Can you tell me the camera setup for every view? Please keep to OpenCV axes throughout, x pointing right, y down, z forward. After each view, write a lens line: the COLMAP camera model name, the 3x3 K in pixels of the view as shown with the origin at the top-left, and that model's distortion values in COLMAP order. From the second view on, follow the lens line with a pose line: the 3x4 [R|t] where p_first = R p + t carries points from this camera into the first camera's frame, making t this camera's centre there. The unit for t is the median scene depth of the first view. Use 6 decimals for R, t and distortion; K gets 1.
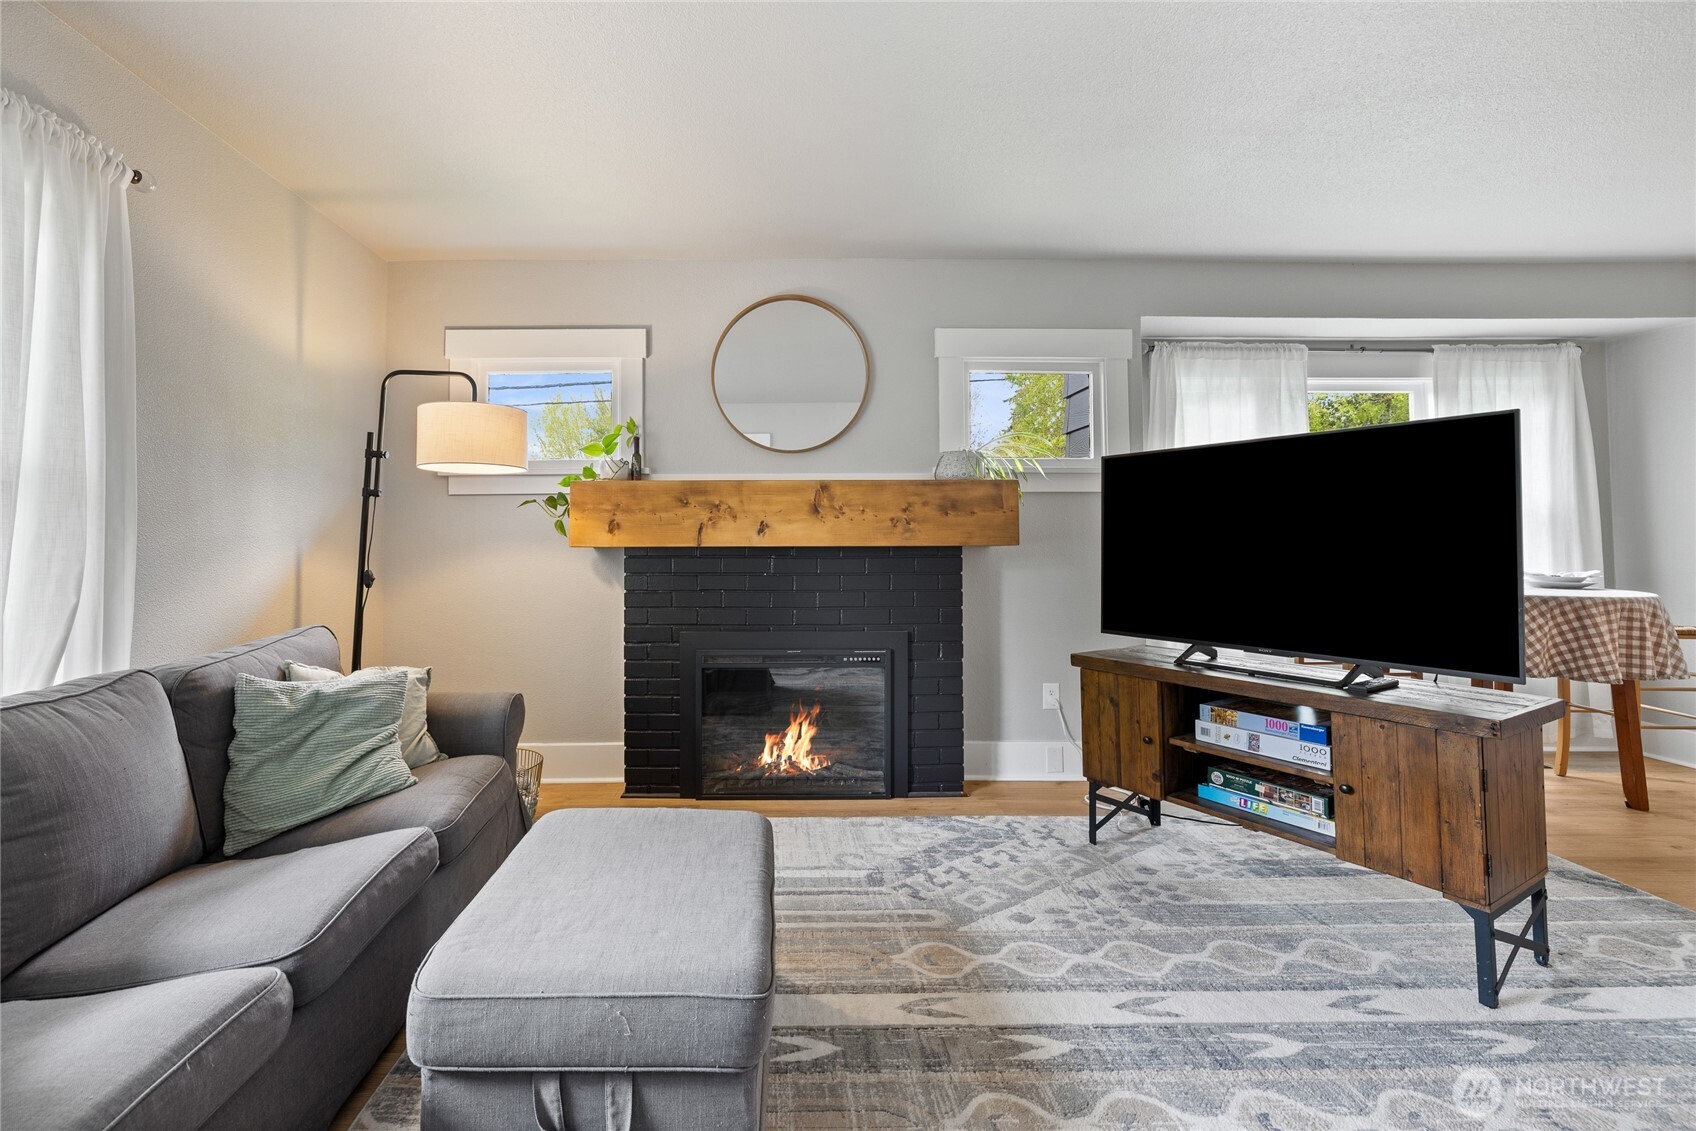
lens RADIAL K [[729.0, 0, 791.8], [0, 729.0, 526.3], [0, 0, 1]] dist [-0.005130, 0.003082]
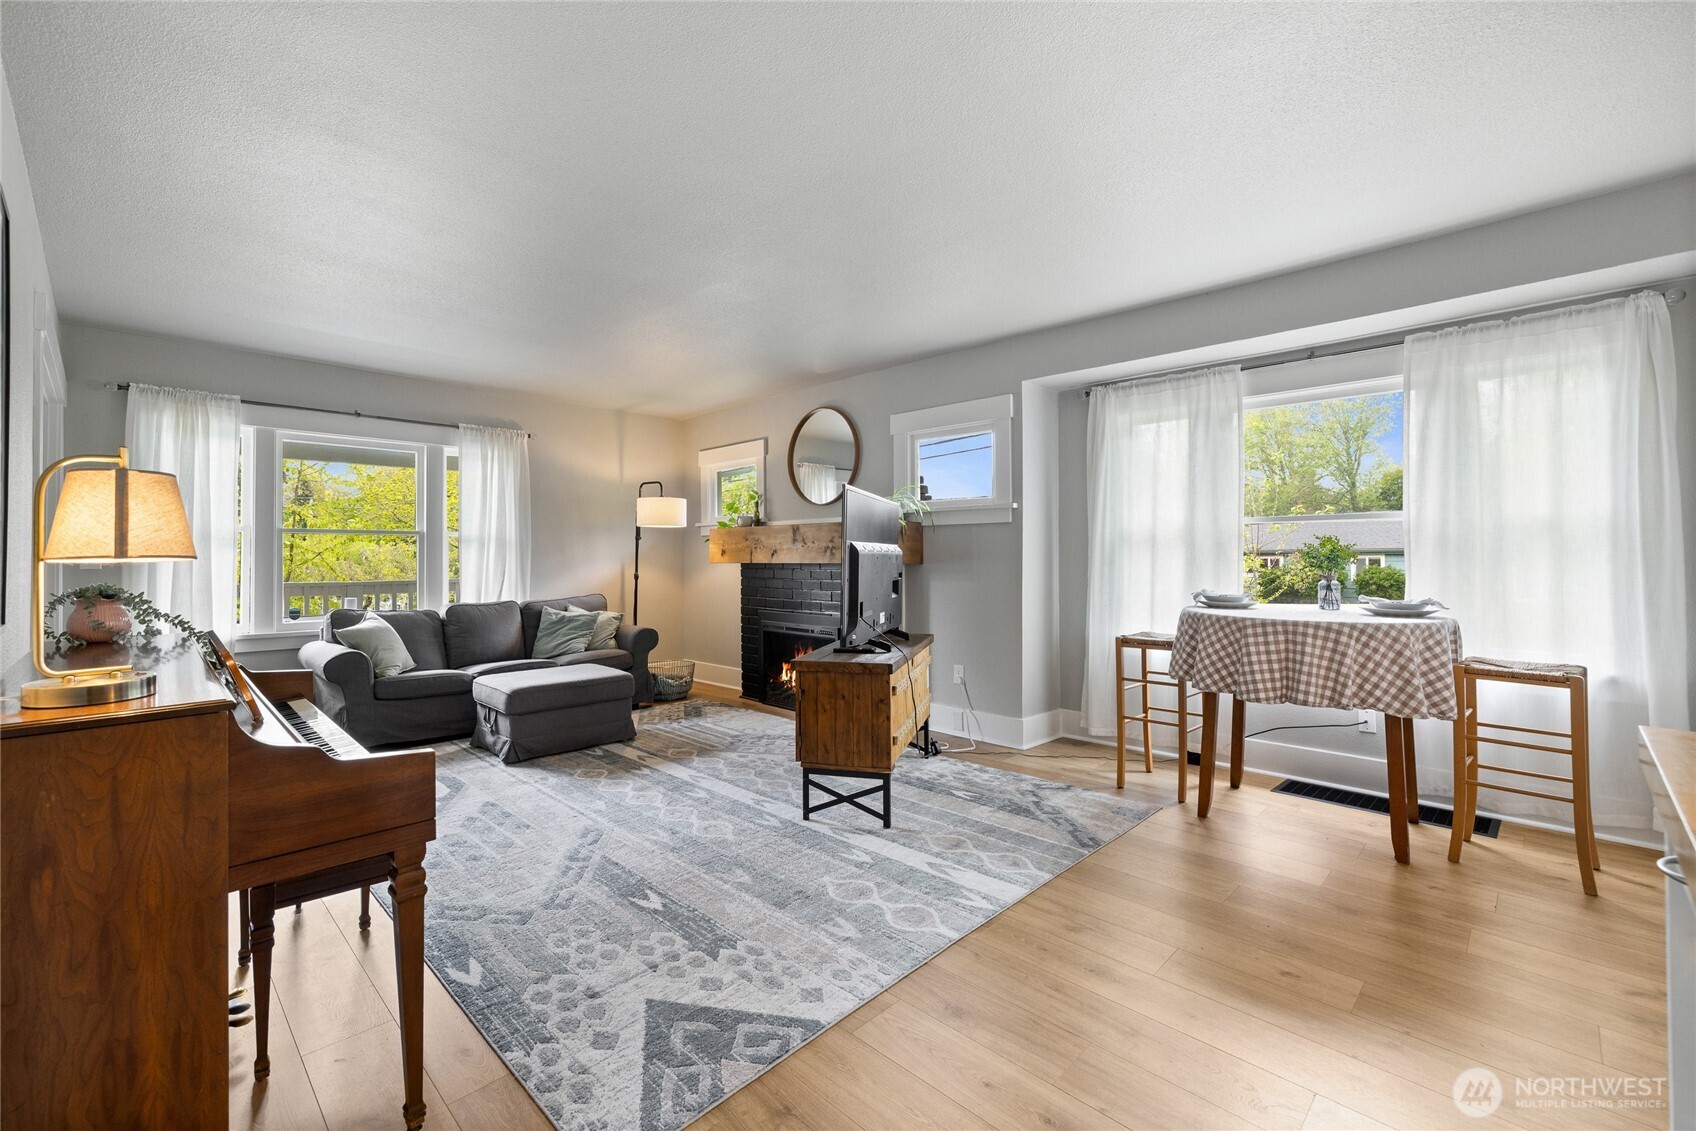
lens RADIAL K [[729.0, 0, 855.7], [0, 729.0, 547.2], [0, 0, 1]] dist [-0.005130, 0.003082]
pose [[0.704626, -0.009393, -0.709516, 1.408338], [0.015205, 0.999883, 0.001863, -0.011559], [0.709416, -0.012101, 0.704686, -0.107174]]
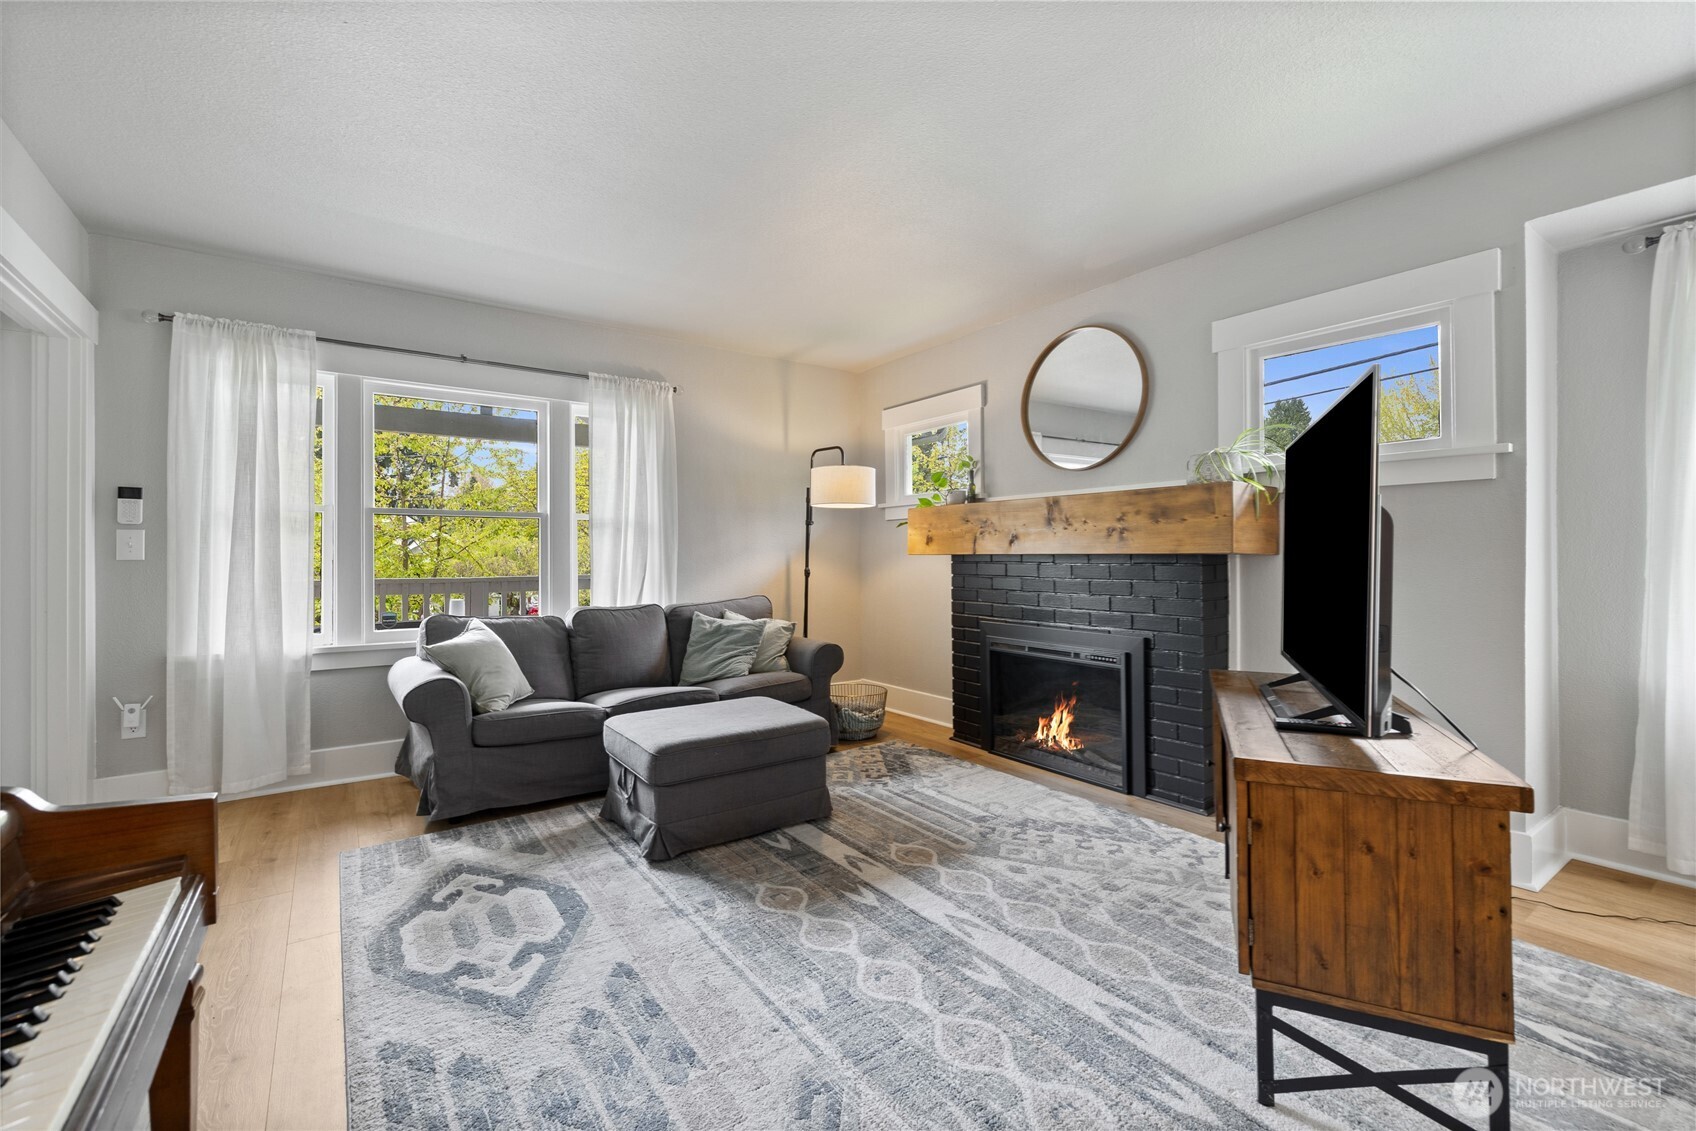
lens RADIAL K [[729.0, 0, 857.5], [0, 729.0, 549.8], [0, 0, 1]] dist [-0.005130, 0.003082]
pose [[0.578367, -0.004241, -0.815766, 0.833741], [0.018229, 0.999804, 0.007727, 0.006815], [0.815573, -0.019340, 0.578331, 0.089806]]
